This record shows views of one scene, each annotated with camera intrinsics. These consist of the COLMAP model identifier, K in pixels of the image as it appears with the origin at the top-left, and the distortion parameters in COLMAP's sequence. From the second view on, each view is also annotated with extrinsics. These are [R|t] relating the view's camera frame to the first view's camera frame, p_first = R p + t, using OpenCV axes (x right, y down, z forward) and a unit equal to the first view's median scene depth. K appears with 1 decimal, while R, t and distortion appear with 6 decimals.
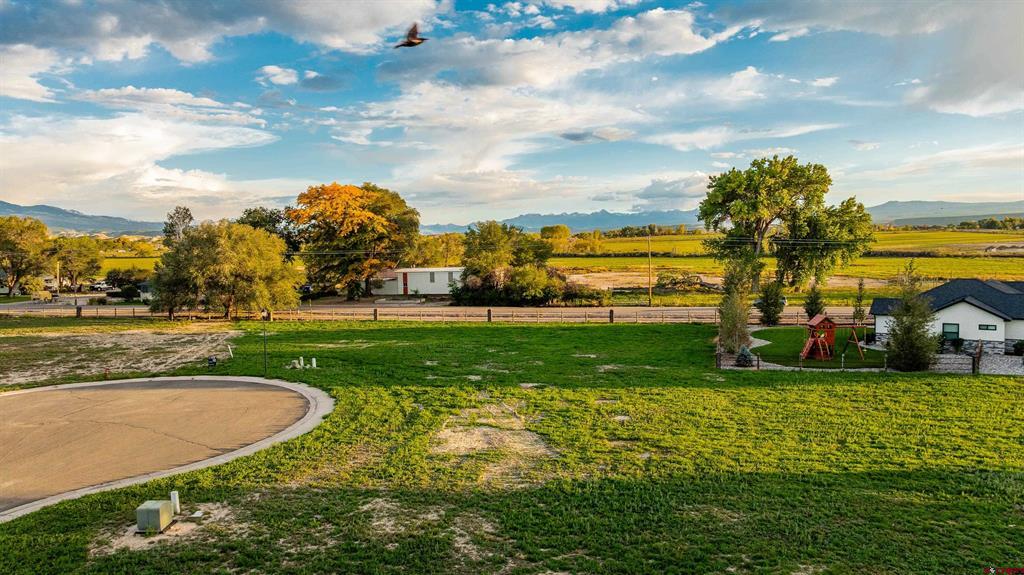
lens RADIAL K [[724.3, 0, 513.9], [0, 724.3, 296.7], [0, 0, 1]] dist [-0.030290, 0.025821]
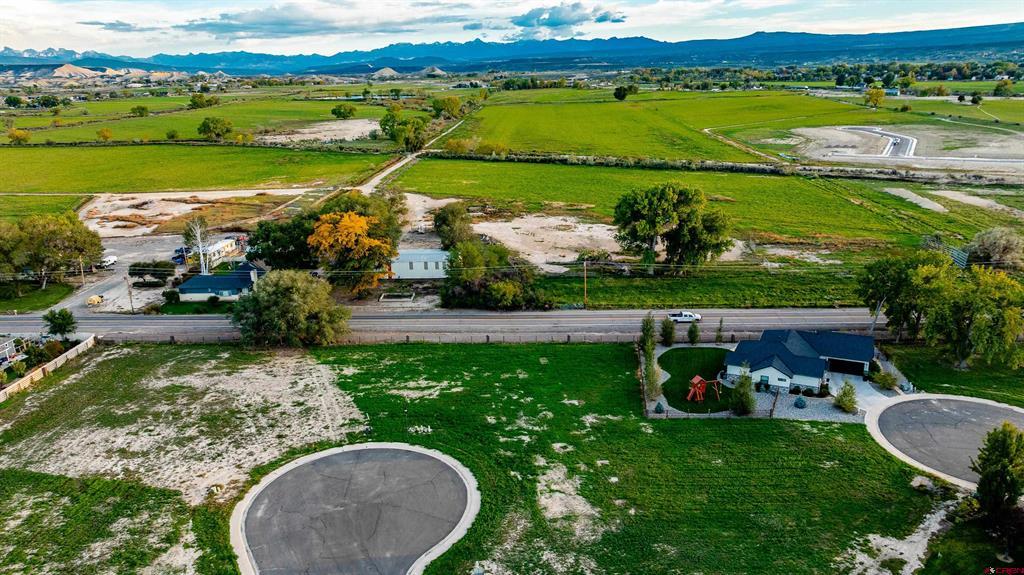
lens RADIAL K [[724.3, 0, 514.0], [0, 724.3, 286.6], [0, 0, 1]] dist [-0.030290, 0.025821]
pose [[0.985643, -0.050294, 0.161181, -0.172101], [0.015400, 0.977405, 0.210813, -0.314836], [-0.168141, -0.205304, 0.964147, -0.344689]]
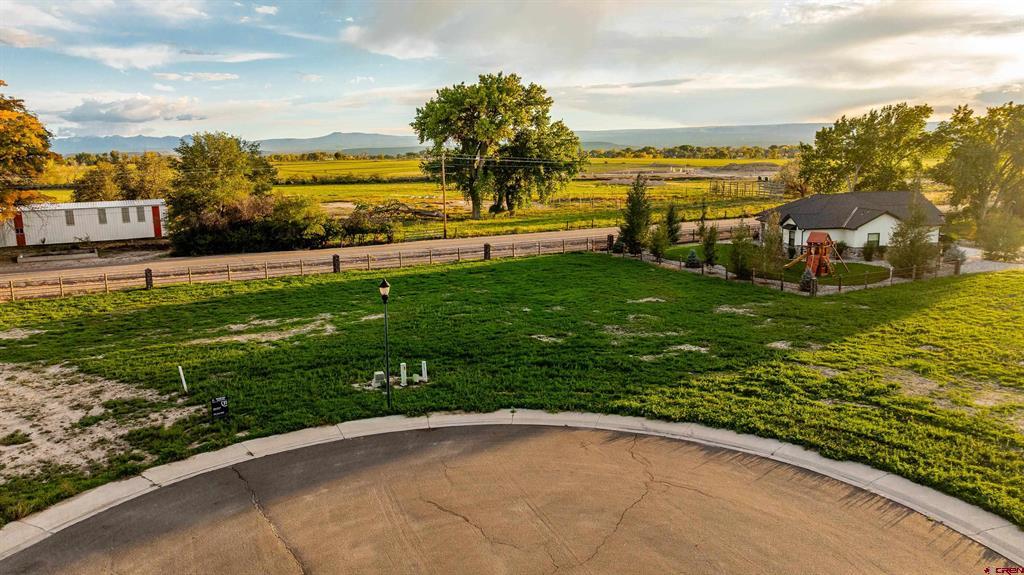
lens RADIAL K [[724.3, 0, 512.1], [0, 724.3, 289.7], [0, 0, 1]] dist [-0.030290, 0.025821]
pose [[0.755256, -0.108288, 0.646422, -0.291007], [0.051469, 0.993010, 0.106213, -0.012361], [-0.653406, -0.046947, 0.755551, 0.274383]]
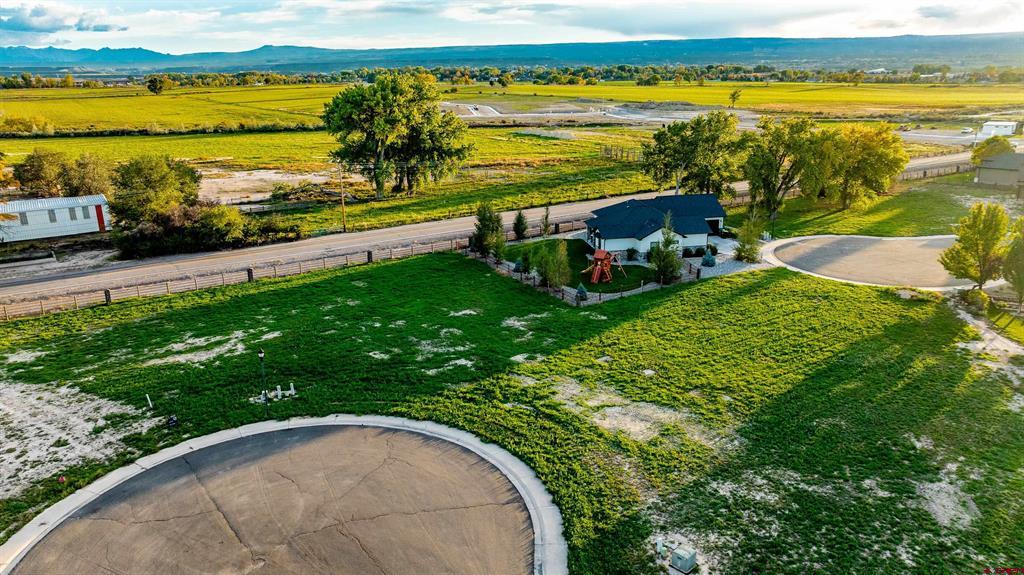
lens RADIAL K [[724.3, 0, 511.7], [0, 724.3, 289.4], [0, 0, 1]] dist [-0.030290, 0.025821]
pose [[0.702178, -0.194756, 0.684848, -0.352877], [0.055605, 0.973925, 0.219950, -0.114797], [-0.709827, -0.116363, 0.694698, 0.077050]]
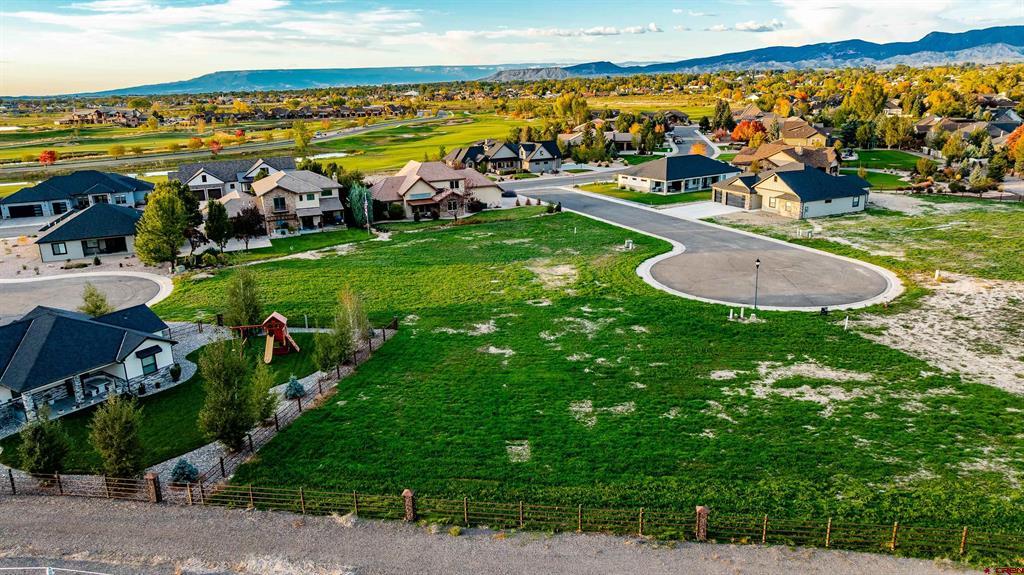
lens RADIAL K [[724.3, 0, 507.6], [0, 724.3, 287.9], [0, 0, 1]] dist [-0.030290, 0.025821]
pose [[-0.997886, 0.058059, -0.029189, 0.061577], [0.044330, 0.936635, 0.347491, -0.189977], [0.047515, 0.345463, -0.937229, 1.050638]]
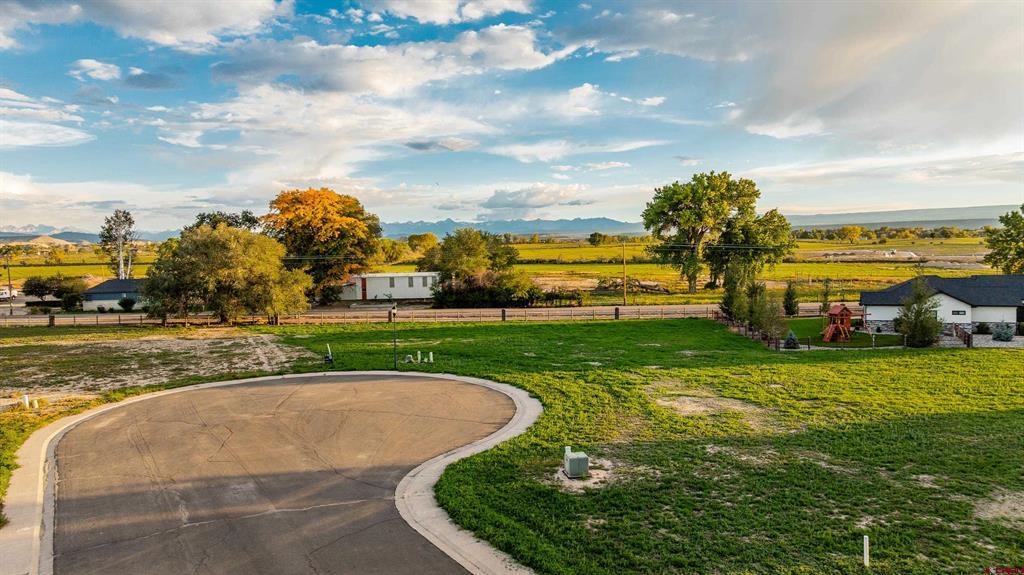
lens RADIAL K [[724.3, 0, 512.3], [0, 724.3, 284.8], [0, 0, 1]] dist [-0.030290, 0.025821]
pose [[0.978061, -0.009637, 0.208096, -0.192722], [0.015539, 0.999522, -0.026743, 0.007849], [-0.207739, 0.029390, 0.977743, -0.038614]]
